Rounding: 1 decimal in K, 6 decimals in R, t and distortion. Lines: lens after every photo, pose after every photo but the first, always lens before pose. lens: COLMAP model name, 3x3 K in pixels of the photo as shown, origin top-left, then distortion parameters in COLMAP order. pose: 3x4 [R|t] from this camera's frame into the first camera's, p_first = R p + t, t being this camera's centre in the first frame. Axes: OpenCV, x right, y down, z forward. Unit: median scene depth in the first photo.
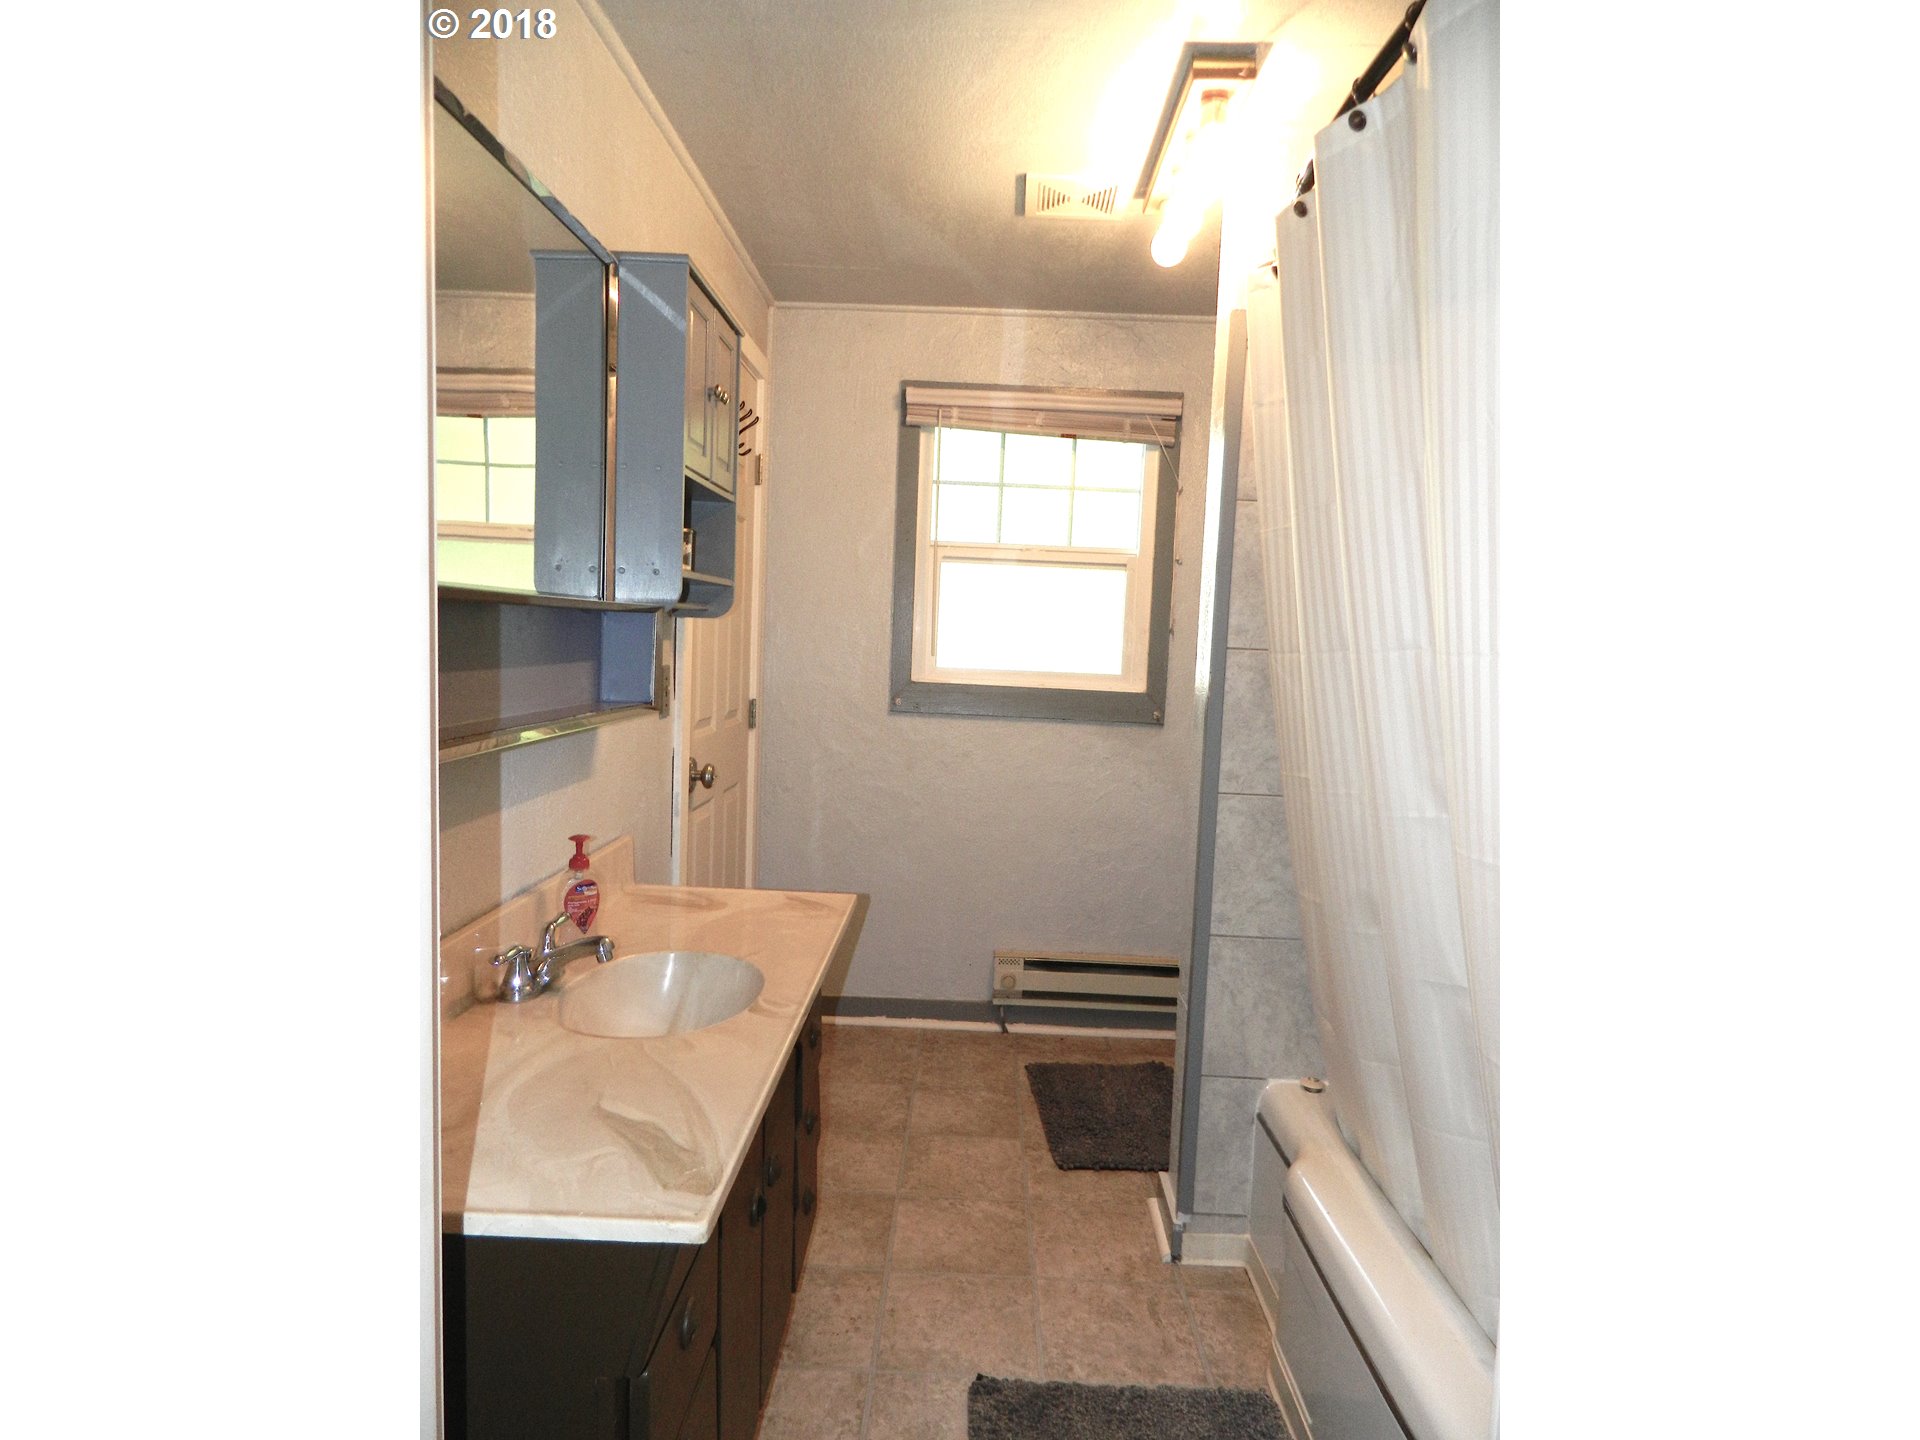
lens RADIAL K [[1074.6, 0, 972.2], [0, 1074.6, 711.3], [0, 0, 1]] dist [0.003212, -0.011424]
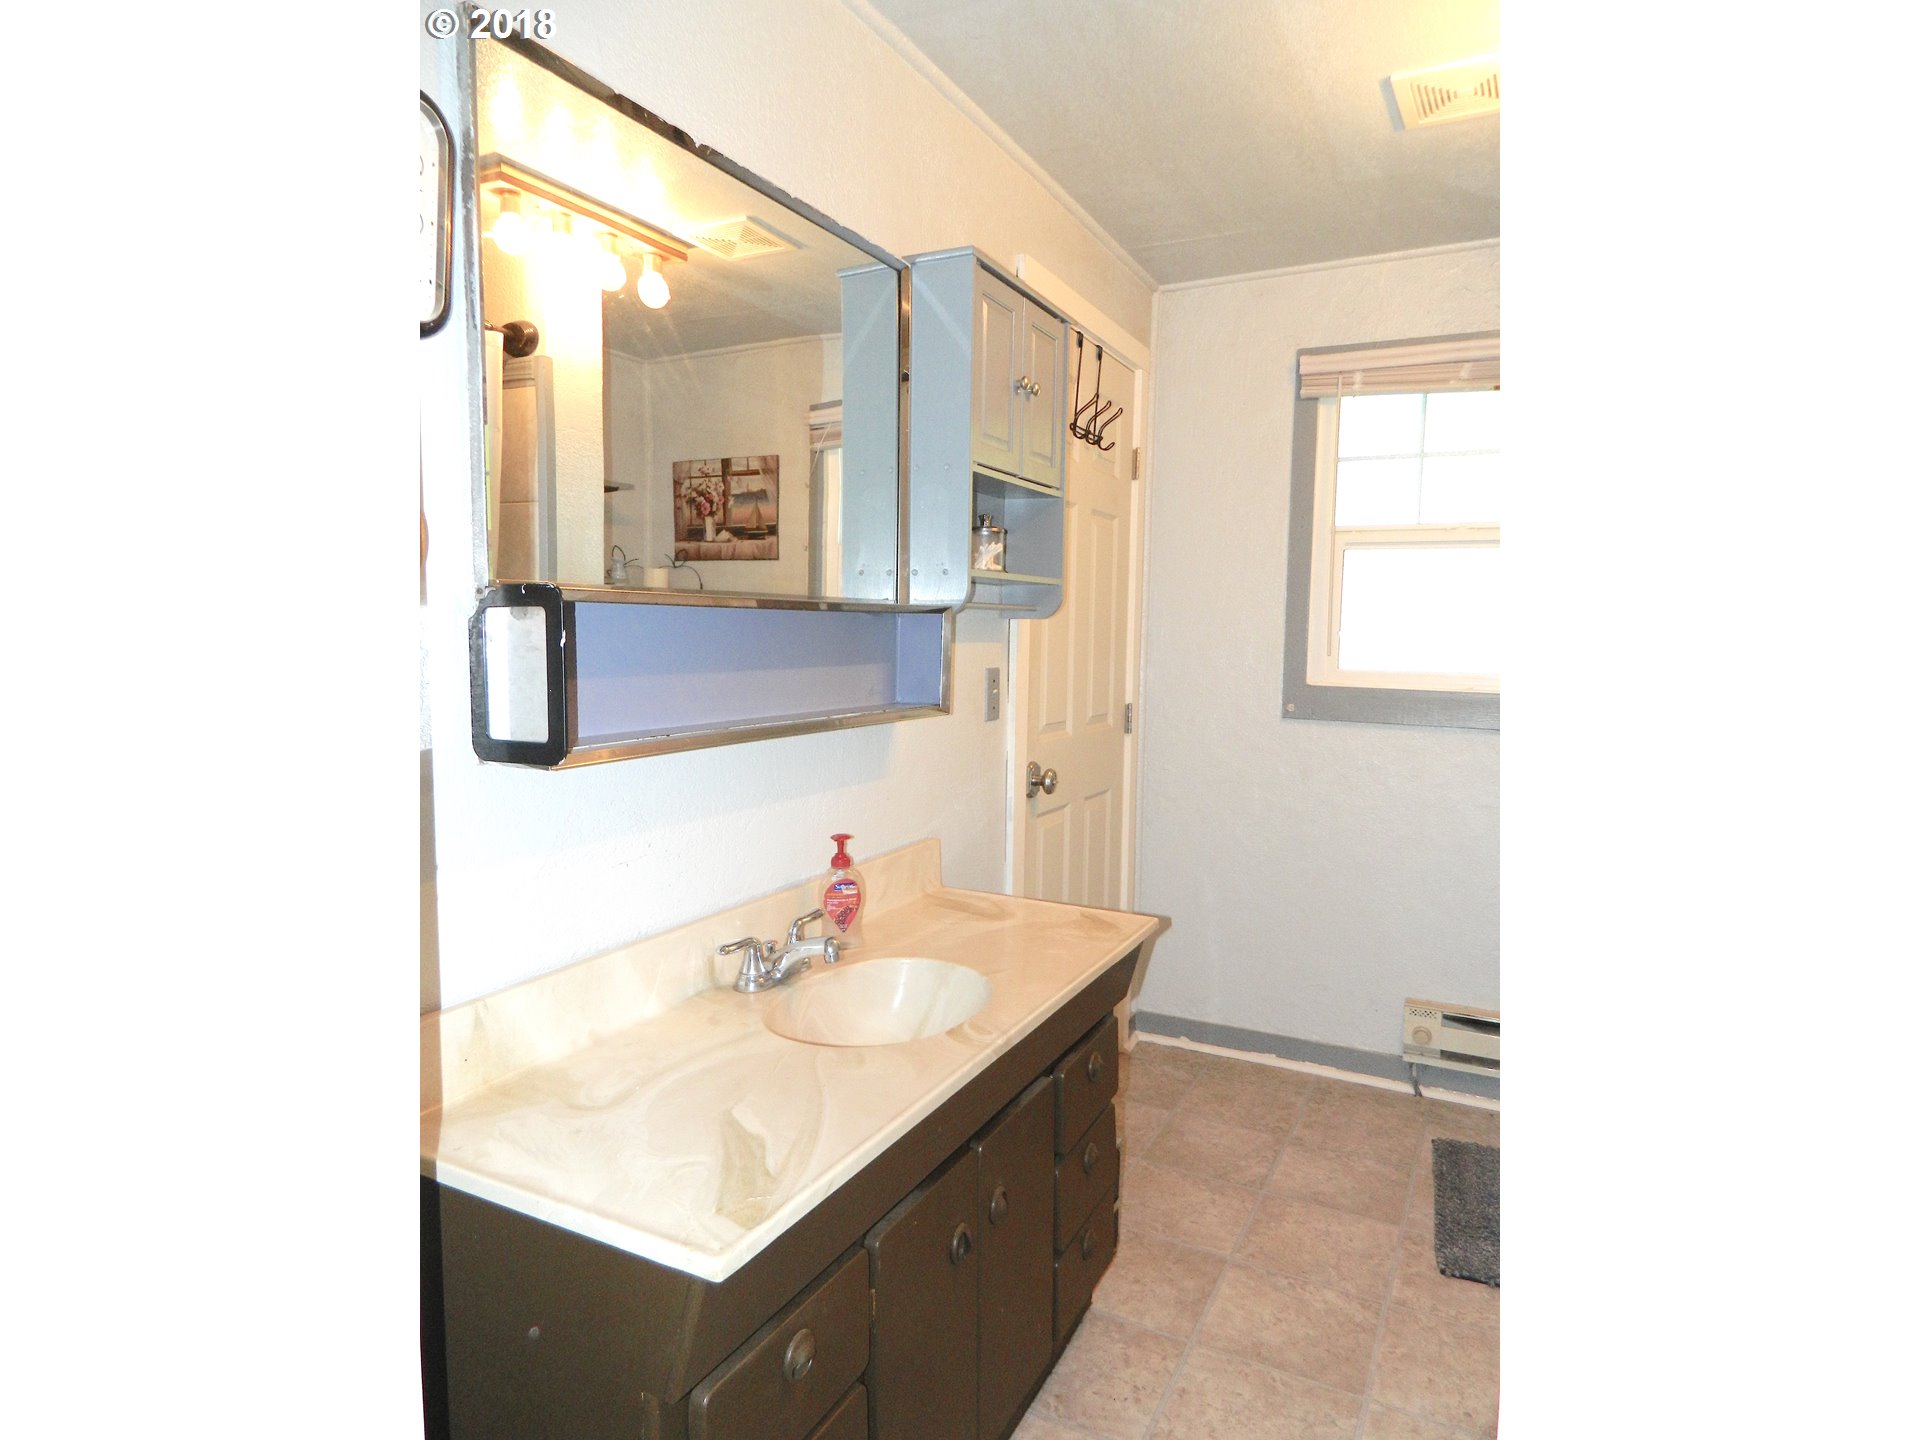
lens RADIAL K [[1074.6, 0, 951.4], [0, 1074.6, 715.2], [0, 0, 1]] dist [0.003212, -0.011424]
pose [[0.888203, 0.009574, -0.459351, 0.125946], [-0.011067, 0.999939, -0.000558, 0.001527], [0.459317, 0.005579, 0.888255, 0.095857]]
